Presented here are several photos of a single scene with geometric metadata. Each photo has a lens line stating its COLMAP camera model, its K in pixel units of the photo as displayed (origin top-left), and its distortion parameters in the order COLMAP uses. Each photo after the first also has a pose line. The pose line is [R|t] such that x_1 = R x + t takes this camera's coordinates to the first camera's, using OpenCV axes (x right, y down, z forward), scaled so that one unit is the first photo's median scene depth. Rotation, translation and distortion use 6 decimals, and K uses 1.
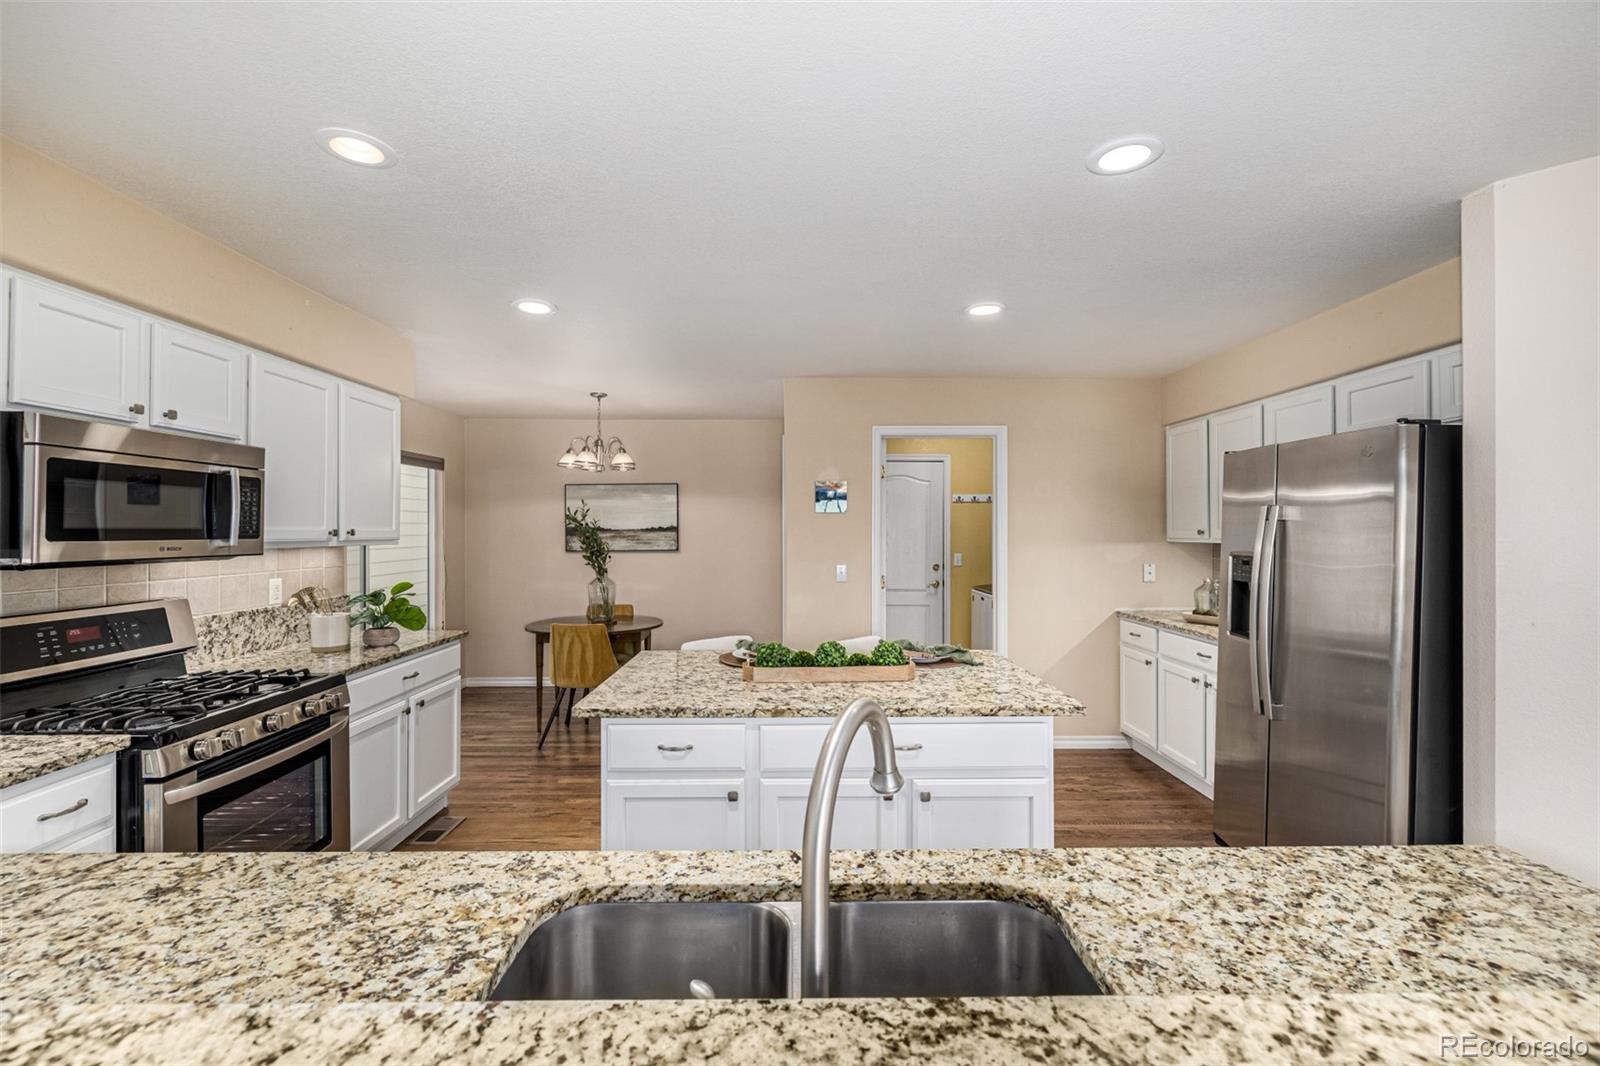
lens RADIAL K [[671.3, 0, 798.9], [0, 671.3, 528.1], [0, 0, 1]] dist [-0.000104, -0.000212]
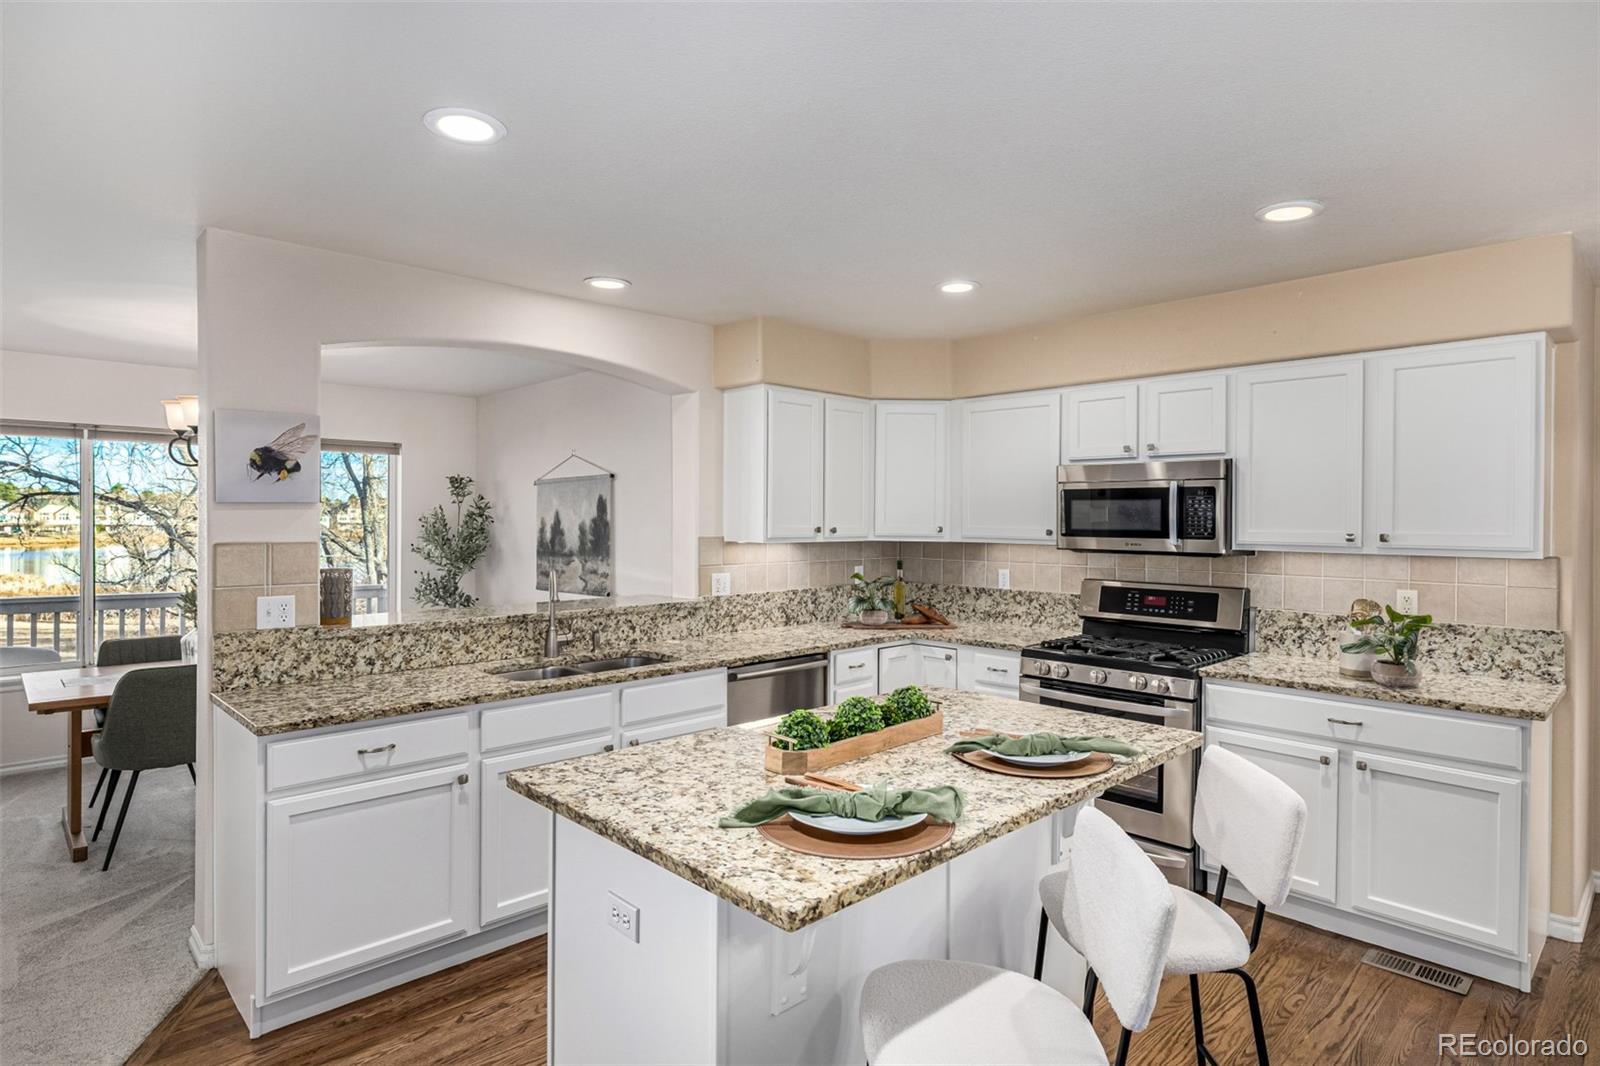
lens RADIAL K [[852.8, 0, 799.9], [0, 852.8, 524.1], [0, 0, 1]] dist [-0.002404, 0.000453]
pose [[-0.730238, 0.001532, -0.683191, 0.742001], [-0.003179, 0.999979, 0.005641, -0.018628], [0.683186, 0.006292, -0.730218, 1.692002]]
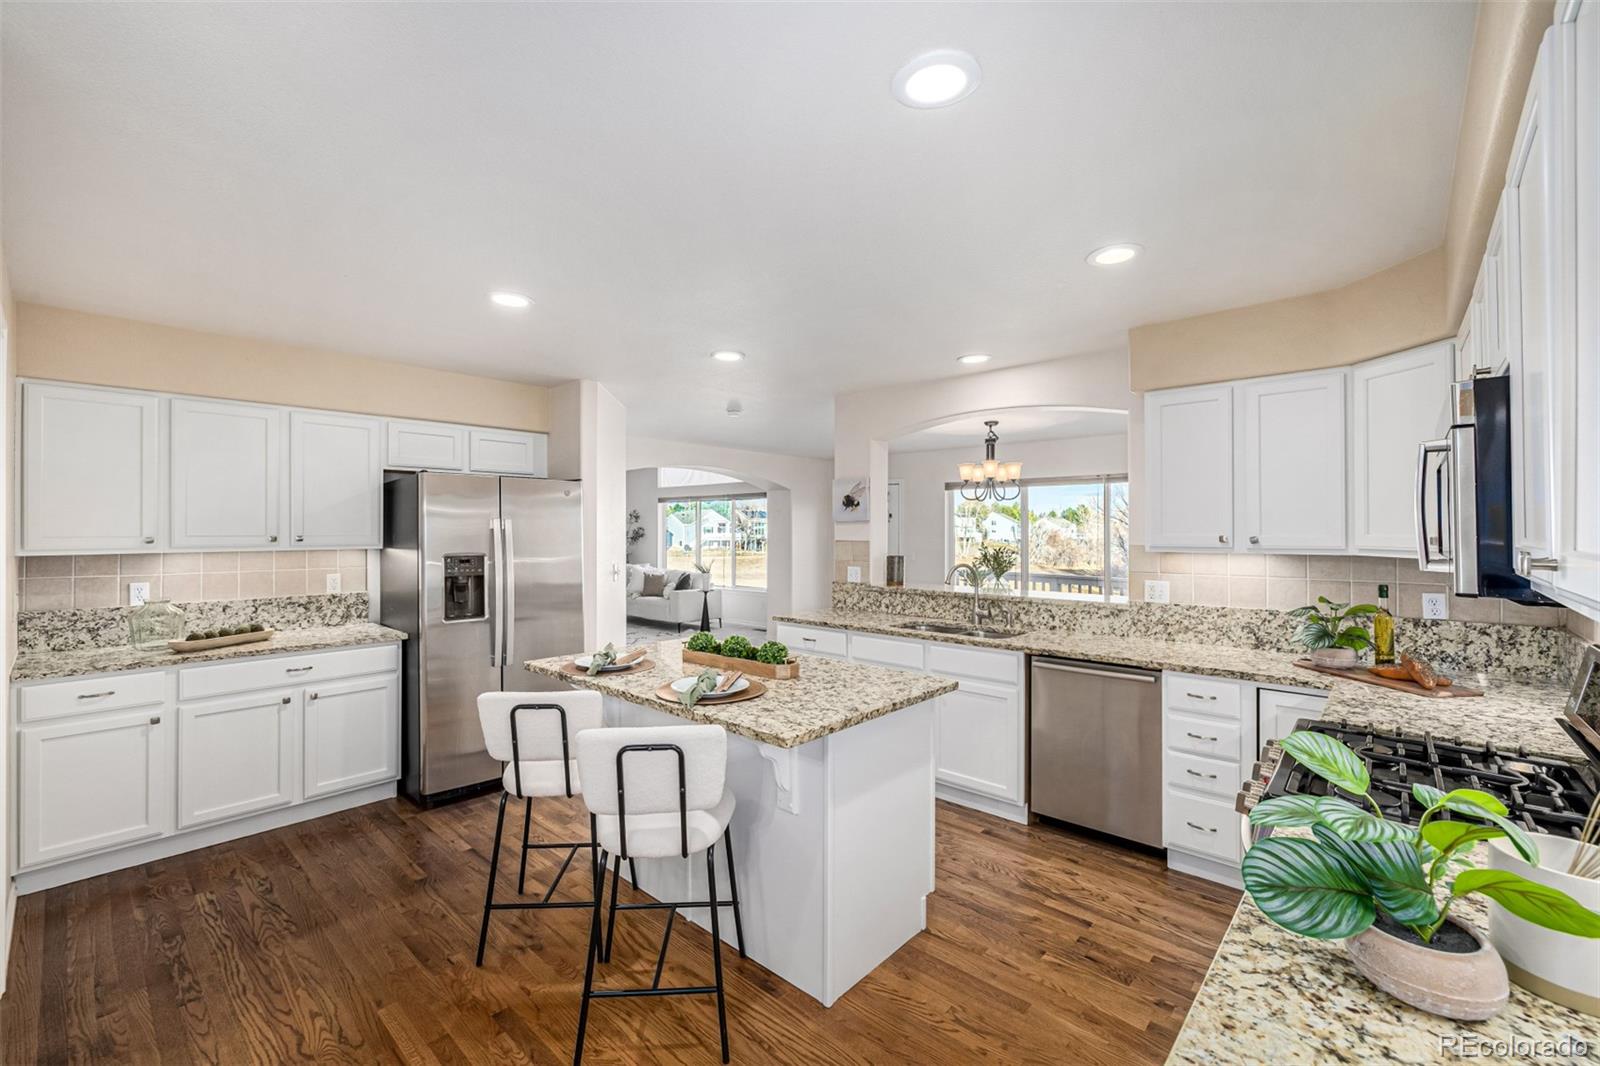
lens RADIAL K [[667.3, 0, 801.6], [0, 667.3, 528.2], [0, 0, 1]] dist [-0.000317, -0.000057]
pose [[-0.733571, 0.002742, 0.679607, -0.850474], [-0.000551, 0.999989, -0.004630, -0.010301], [-0.679612, -0.003771, -0.733562, 1.849410]]
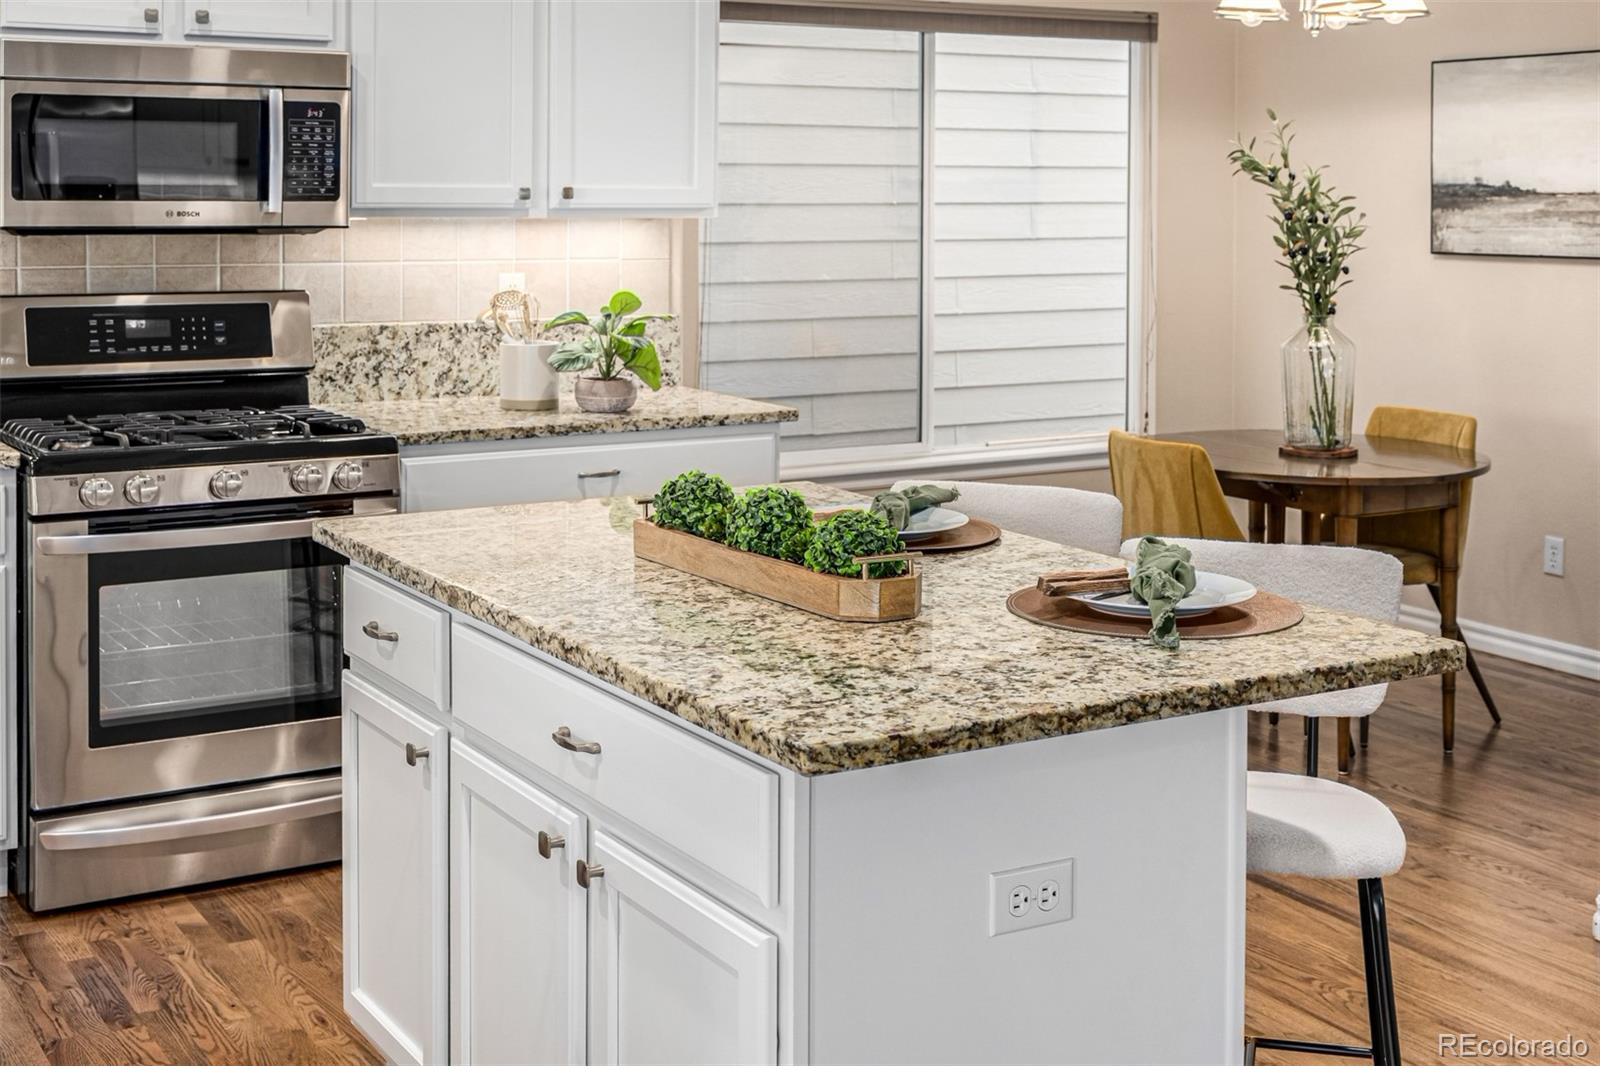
lens RADIAL K [[2098.6, 0, 780.8], [0, 2098.6, 230.4], [0, 0, 1]] dist [-0.011897, -0.023250]
pose [[0.496178, 0.025925, -0.867834, 1.147201], [-0.005538, 0.999628, 0.026696, -0.012178], [0.868203, -0.008440, 0.496137, 0.428606]]
